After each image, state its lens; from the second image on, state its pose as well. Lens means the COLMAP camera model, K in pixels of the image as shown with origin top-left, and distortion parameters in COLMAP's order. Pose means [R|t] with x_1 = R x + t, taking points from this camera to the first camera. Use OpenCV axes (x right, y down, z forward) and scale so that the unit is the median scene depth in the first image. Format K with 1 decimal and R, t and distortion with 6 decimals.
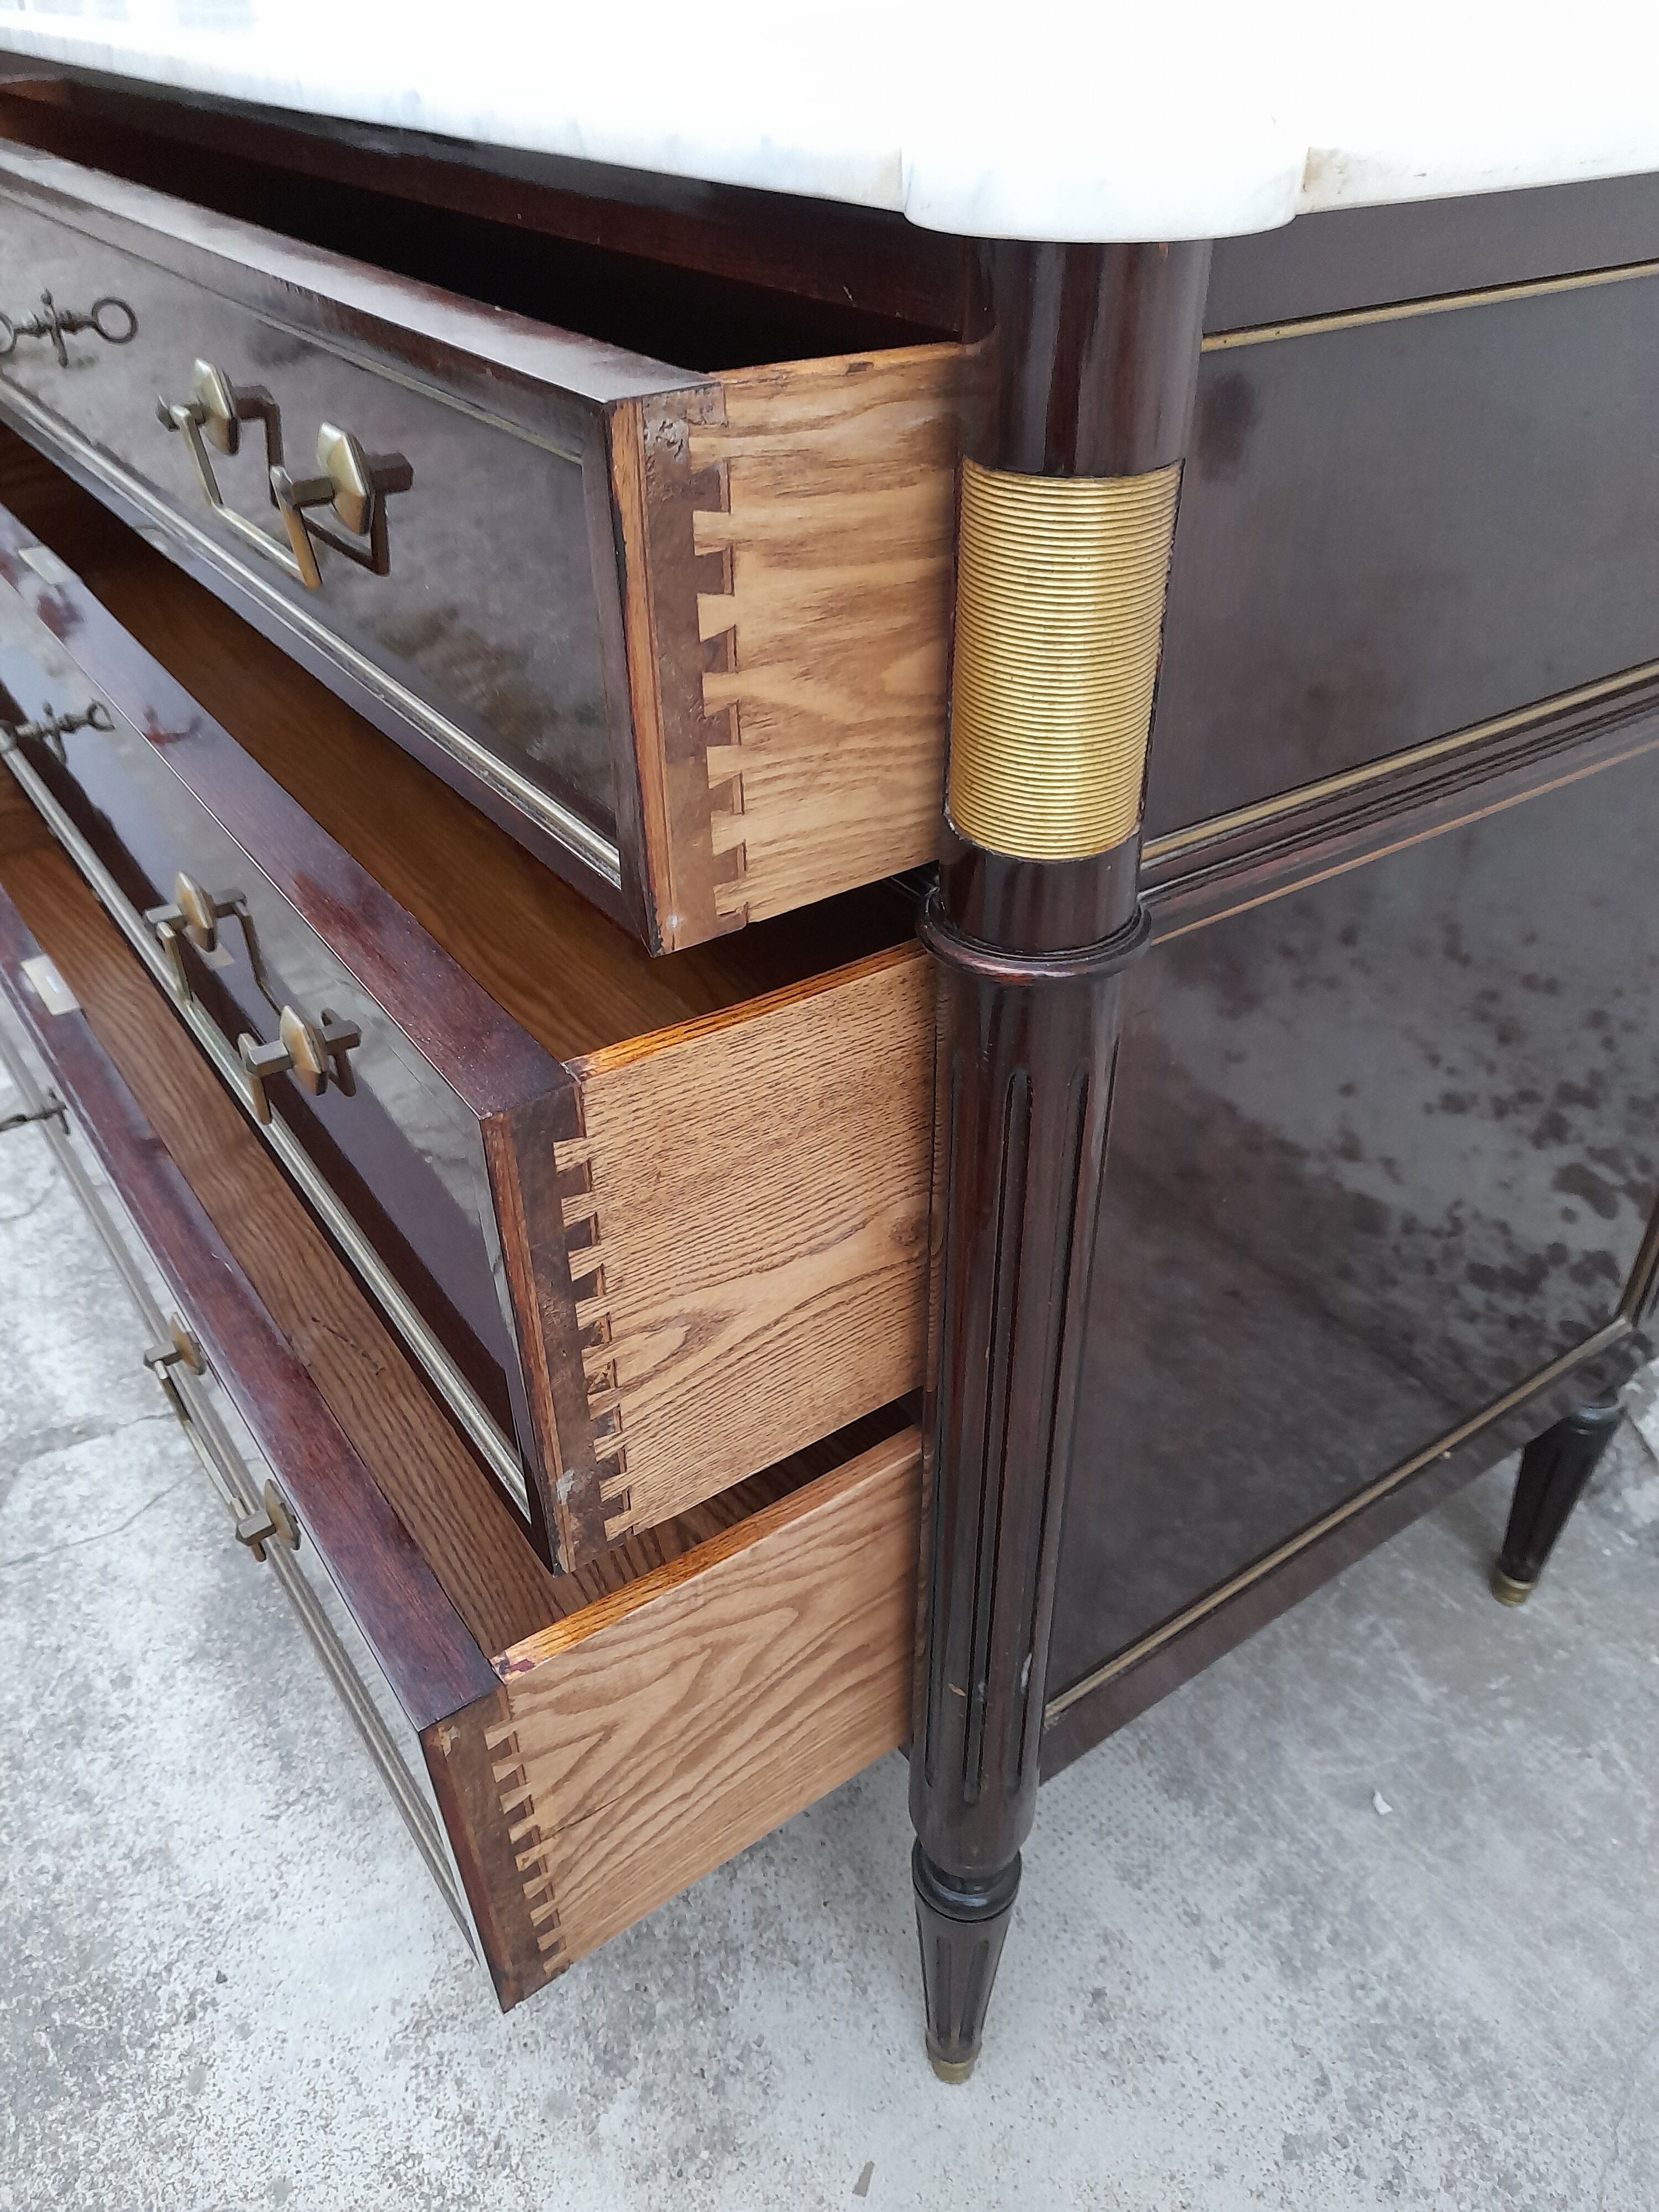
lens RADIAL K [[1646.3, 0, 821.8], [0, 1646.3, 1095.1], [0, 0, 1]] dist [0.053421, -0.061359]
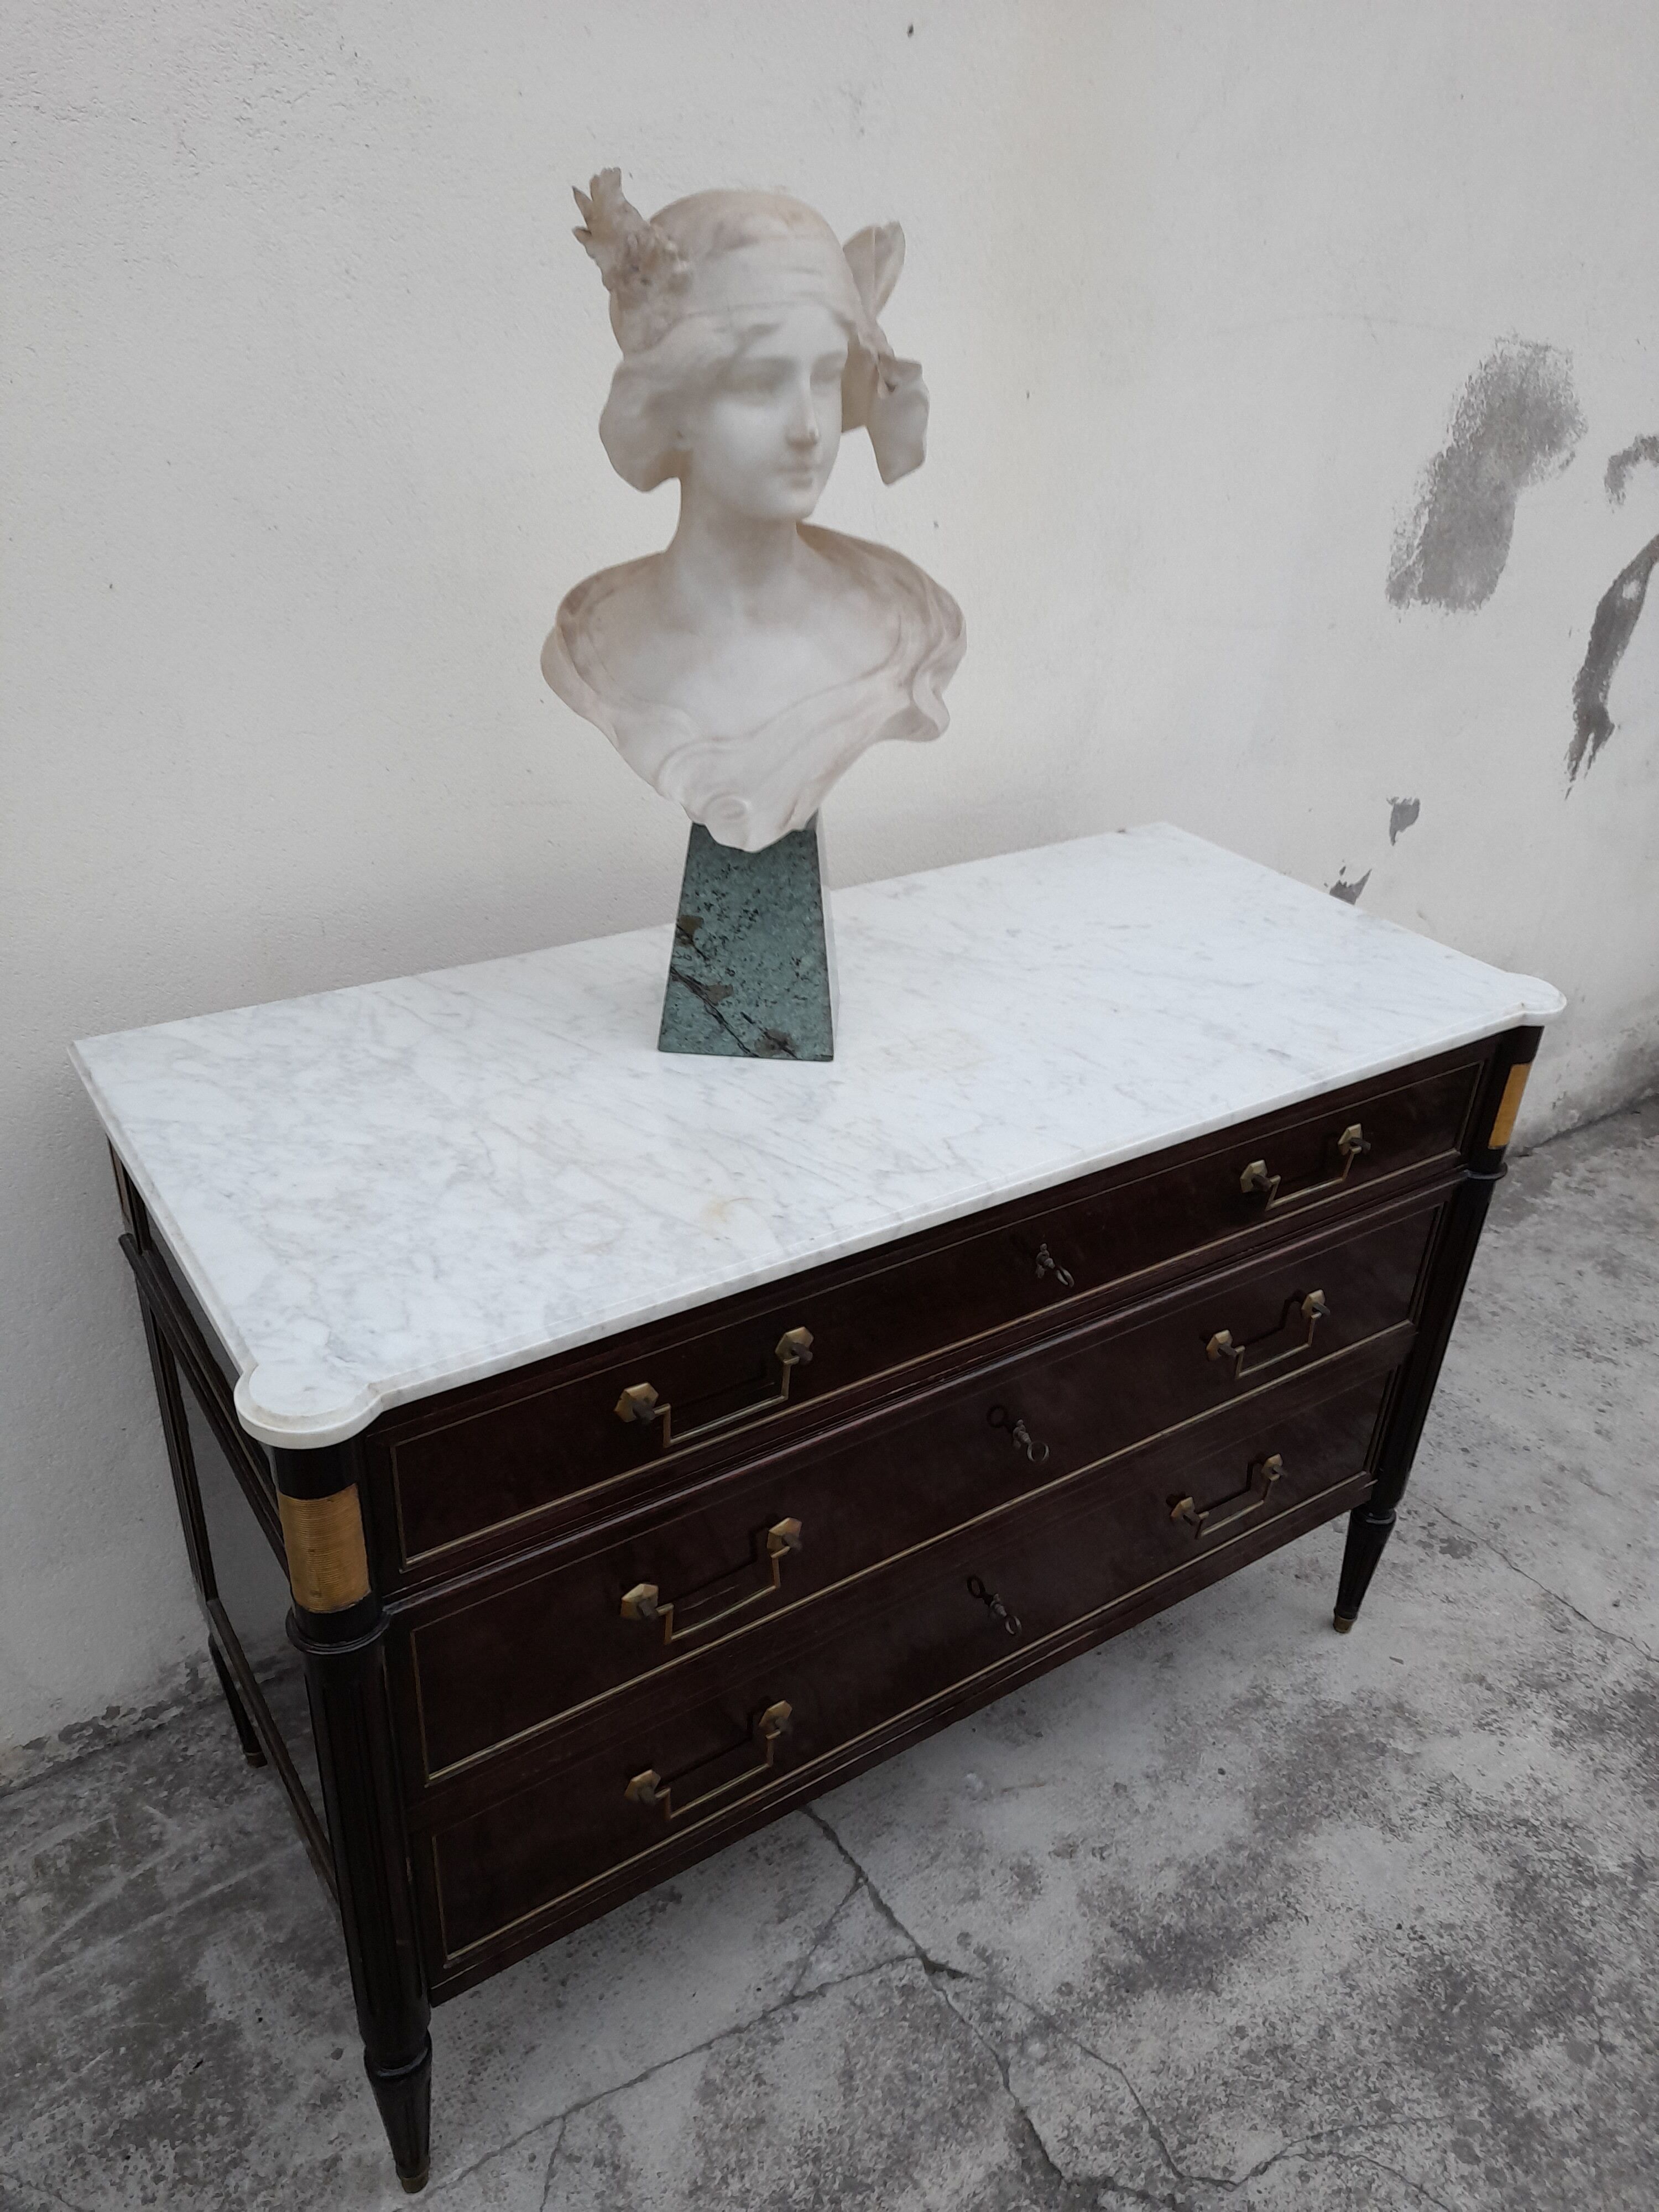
lens RADIAL K [[1638.9, 0, 820.9], [0, 1638.9, 1115.1], [0, 0, 1]] dist [0.046954, -0.040816]
pose [[0.011863, -0.493253, 0.869805, -1.461217], [0.524530, 0.743647, 0.414557, -1.195494], [-0.851309, 0.451321, 0.267548, 0.612392]]
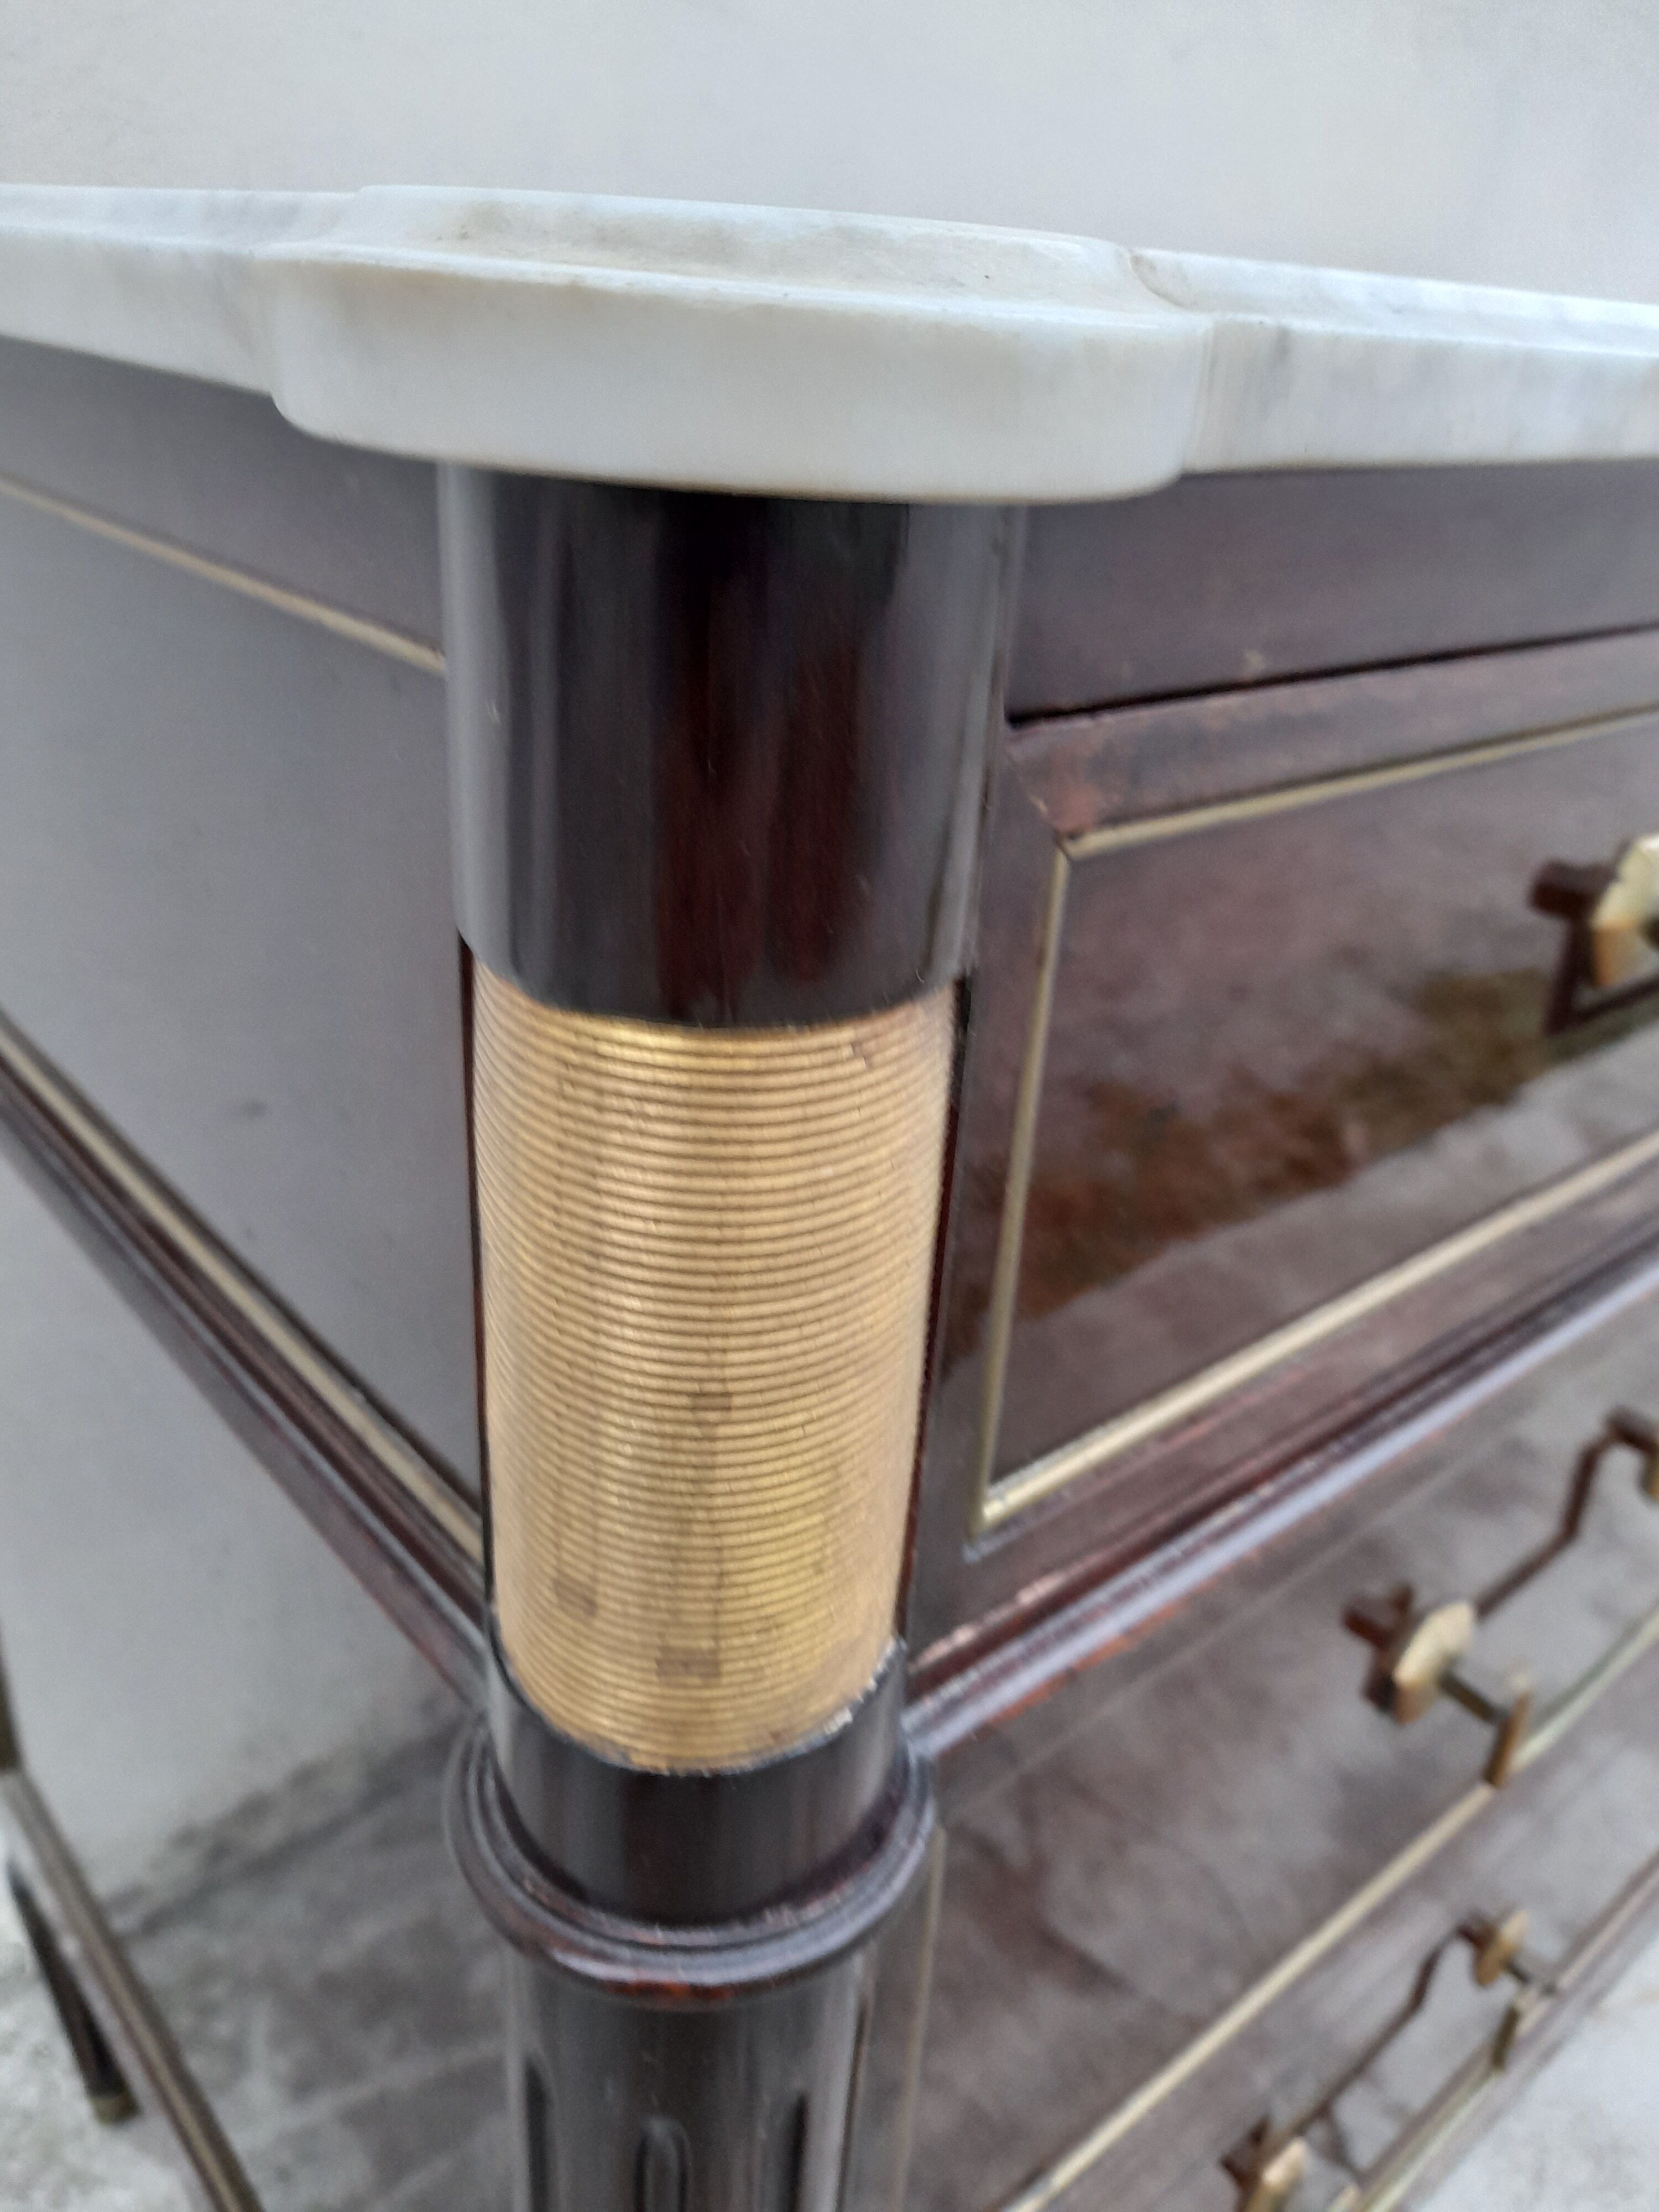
lens RADIAL K [[1703.7, 0, 829.5], [0, 1703.7, 1106.0], [0, 0, 1]] dist [0.006630, 0.001283]
pose [[-0.106450, -0.450093, 0.886614, -0.814196], [0.510515, 0.740437, 0.437180, -0.810105], [-0.853254, 0.499168, 0.150960, 1.254841]]
